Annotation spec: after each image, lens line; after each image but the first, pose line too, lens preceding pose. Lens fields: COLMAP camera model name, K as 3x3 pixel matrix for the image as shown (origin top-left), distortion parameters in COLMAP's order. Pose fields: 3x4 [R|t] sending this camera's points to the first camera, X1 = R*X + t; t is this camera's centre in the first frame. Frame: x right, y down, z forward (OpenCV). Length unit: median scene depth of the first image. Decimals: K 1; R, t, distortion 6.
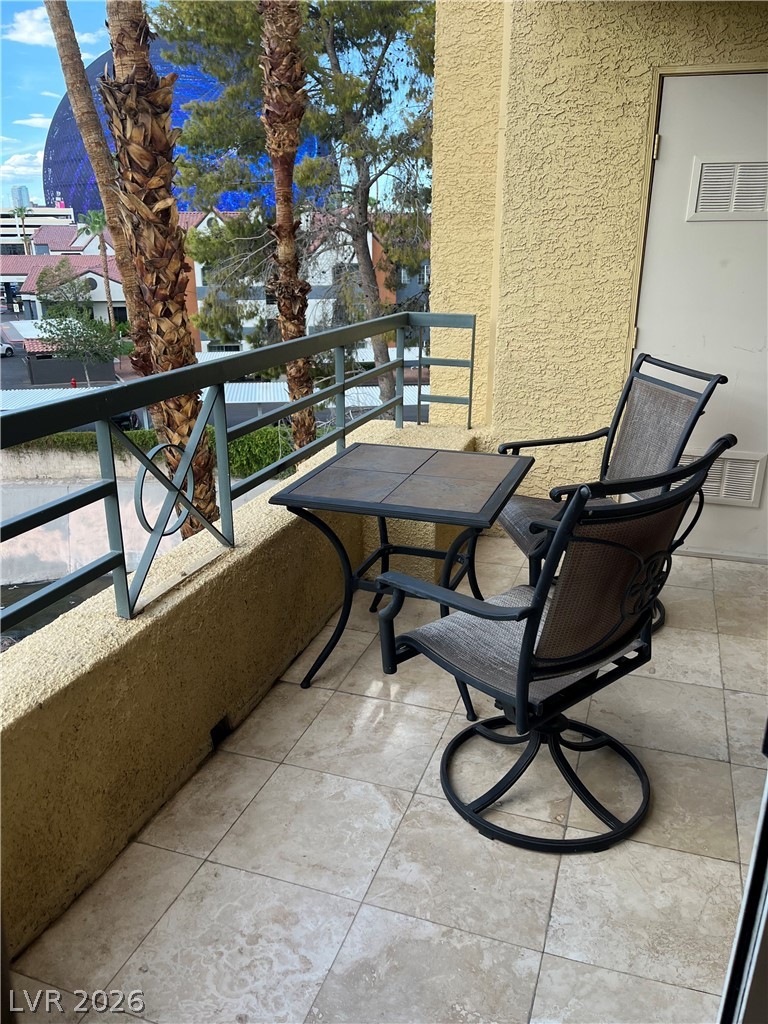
lens RADIAL K [[784.6, 0, 387.7], [0, 784.6, 521.8], [0, 0, 1]] dist [0.069515, -0.085219]
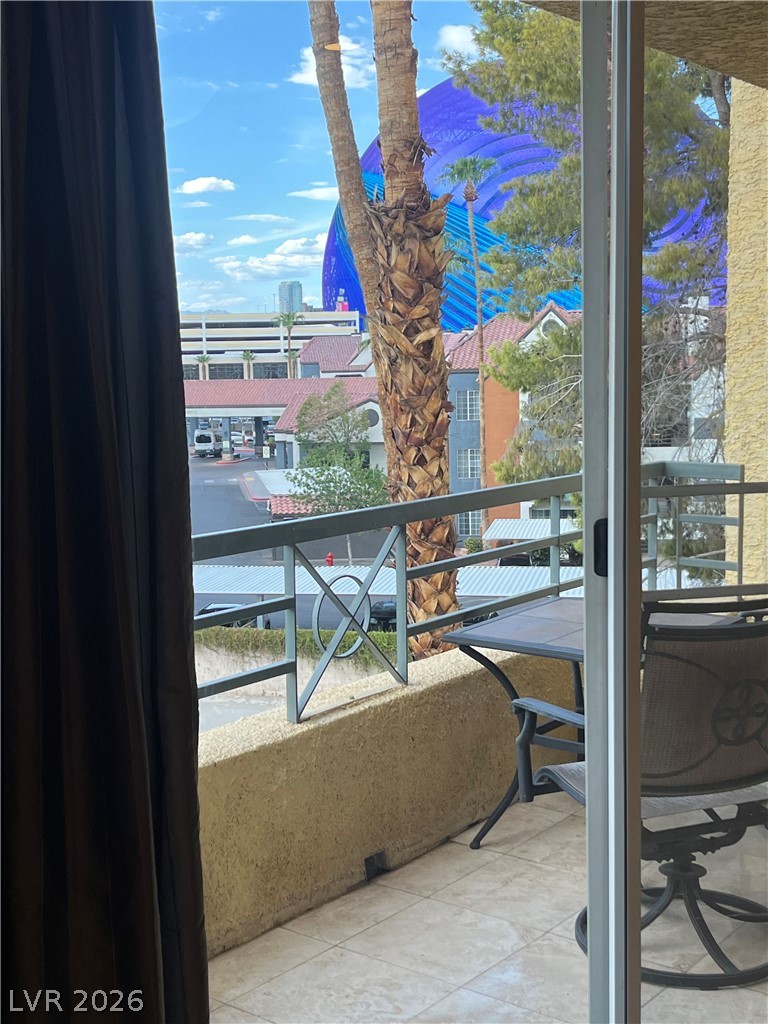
lens RADIAL K [[1326.0, 0, 394.1], [0, 1326.0, 528.5], [0, 0, 1]] dist [0.072797, 0.000000]
pose [[0.946432, 0.024608, -0.321965, 0.137183], [-0.090192, 0.977552, -0.190411, 0.066879], [0.310052, 0.209250, 0.927406, -0.259169]]
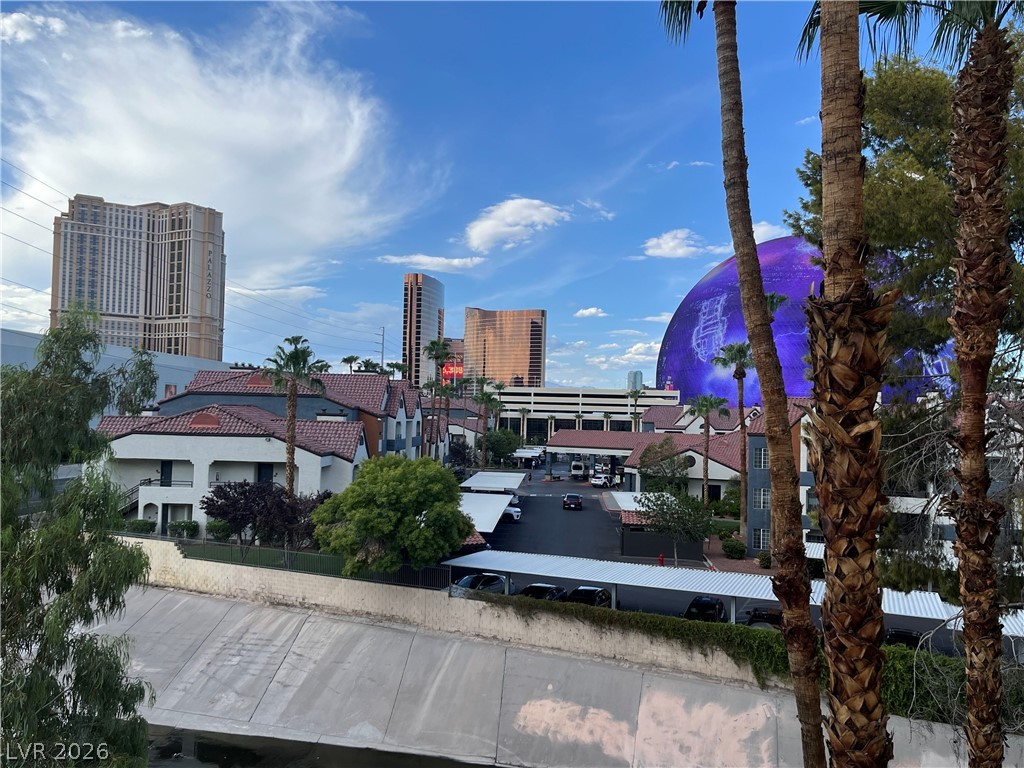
lens RADIAL K [[841.7, 0, 539.5], [0, 841.7, 397.2], [0, 0, 1]] dist [0.076952, -0.026471]
pose [[0.869559, 0.016650, -0.493548, -0.134629], [-0.193172, 0.931263, -0.308924, -0.085158], [0.454479, 0.363967, 0.813005, 0.103467]]
